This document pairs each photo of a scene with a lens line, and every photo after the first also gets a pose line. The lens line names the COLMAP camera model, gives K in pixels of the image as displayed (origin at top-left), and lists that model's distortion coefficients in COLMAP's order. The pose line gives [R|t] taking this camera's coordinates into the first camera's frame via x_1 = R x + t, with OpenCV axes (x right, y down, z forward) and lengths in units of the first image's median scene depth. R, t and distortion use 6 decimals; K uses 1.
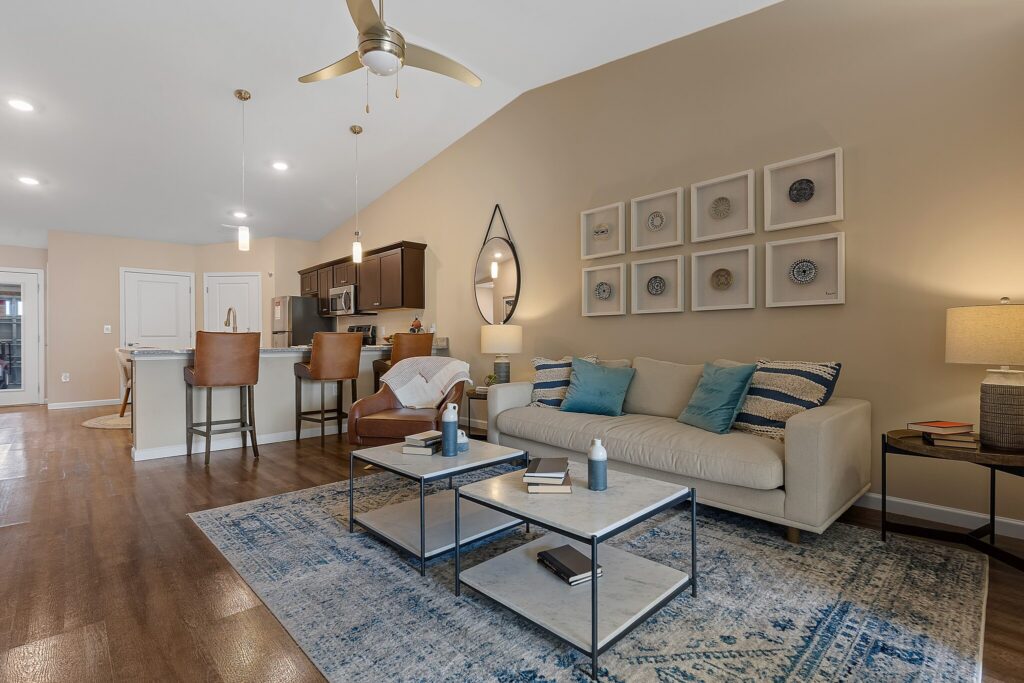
lens RADIAL K [[482.7, 0, 498.5], [0, 482.7, 337.3], [0, 0, 1]] dist [-0.001892, 0.000154]
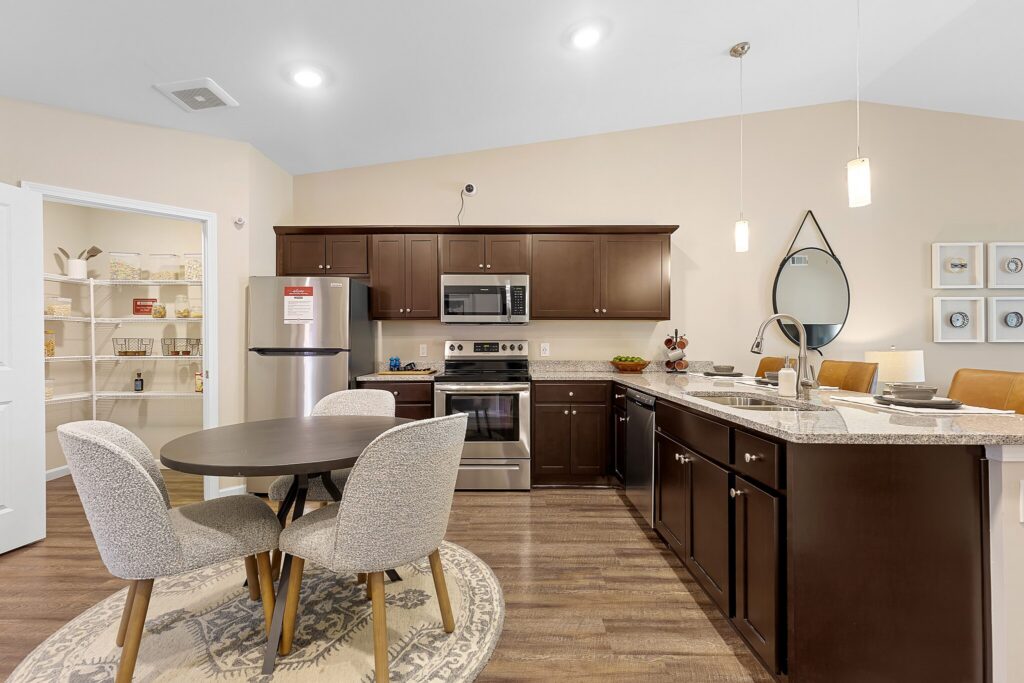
lens RADIAL K [[465.9, 0, 512.8], [0, 465.9, 342.4], [0, 0, 1]] dist [0.010654, -0.002729]
pose [[0.674611, 0.003437, 0.738165, -1.617511], [-0.005434, 0.999985, 0.000309, -0.052072], [-0.738153, -0.004220, 0.674620, 1.330280]]
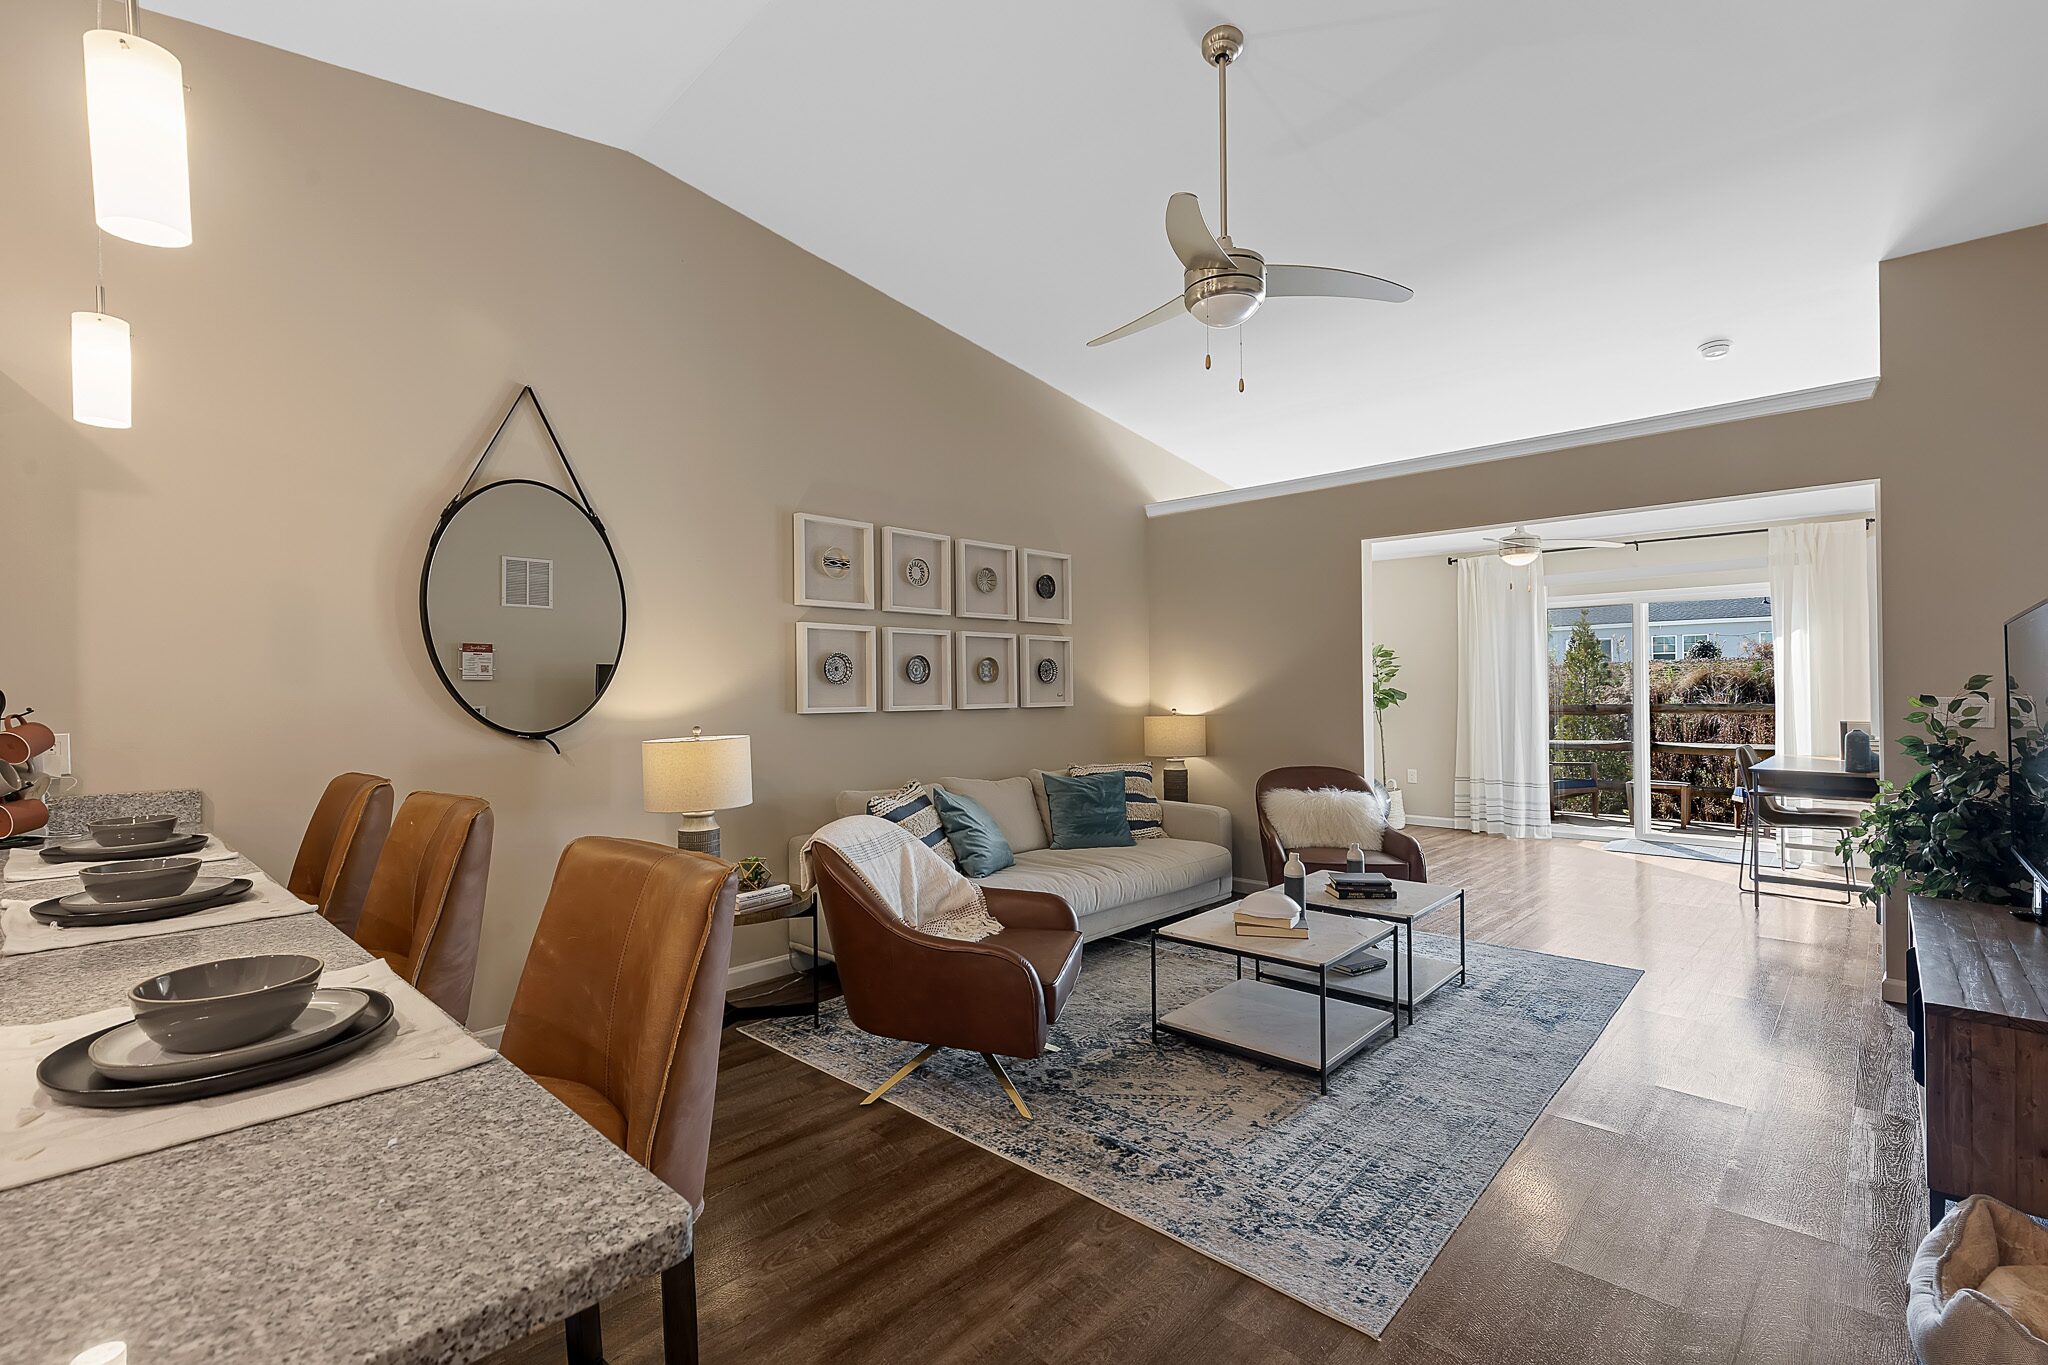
lens RADIAL K [[931.8, 0, 1018.0], [0, 931.8, 679.6], [0, 0, 1]] dist [0.010654, -0.002729]
pose [[-0.082913, 0.013360, 0.996467, -1.133631], [-0.000371, 0.999910, -0.013437, -0.090273], [-0.996557, -0.001484, -0.082901, 1.139891]]
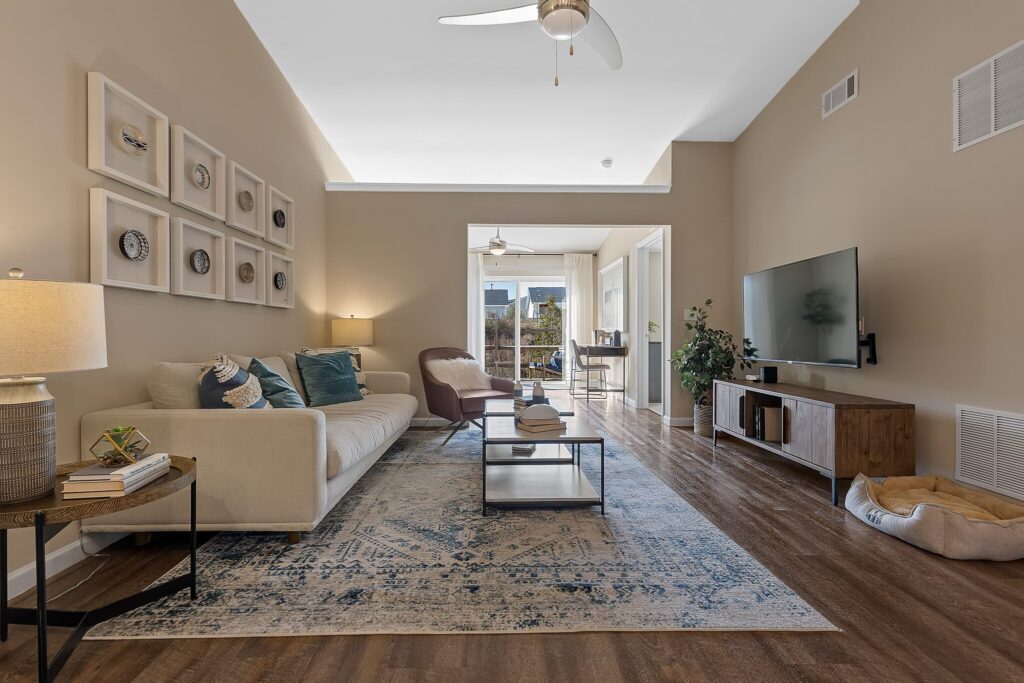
lens RADIAL K [[465.9, 0, 510.7], [0, 465.9, 332.2], [0, 0, 1]] dist [0.010654, -0.002729]
pose [[-0.760751, 0.005740, 0.649018, -0.617085], [-0.002965, 0.999920, -0.012319, 0.013571], [-0.649037, -0.011296, -0.760673, 1.462116]]
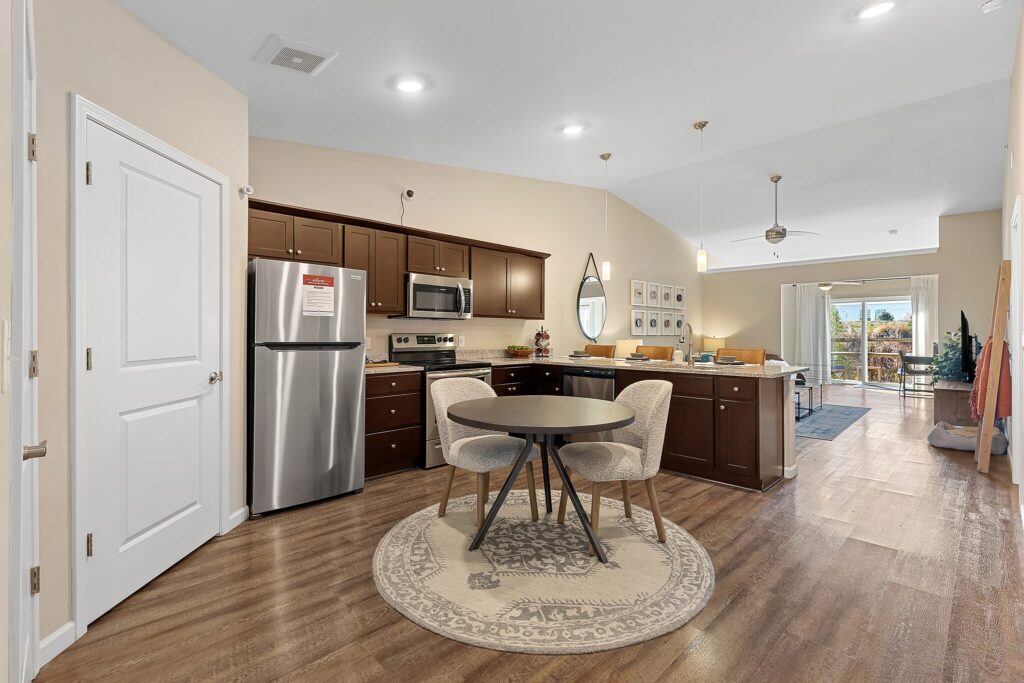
lens RADIAL K [[465.9, 0, 512.2], [0, 465.9, 329.6], [0, 0, 1]] dist [0.010654, -0.002729]
pose [[-0.045153, 0.009538, 0.998935, -2.191205], [-0.009356, 0.999907, -0.009970, -0.057146], [-0.998936, -0.009797, -0.045060, 2.087710]]
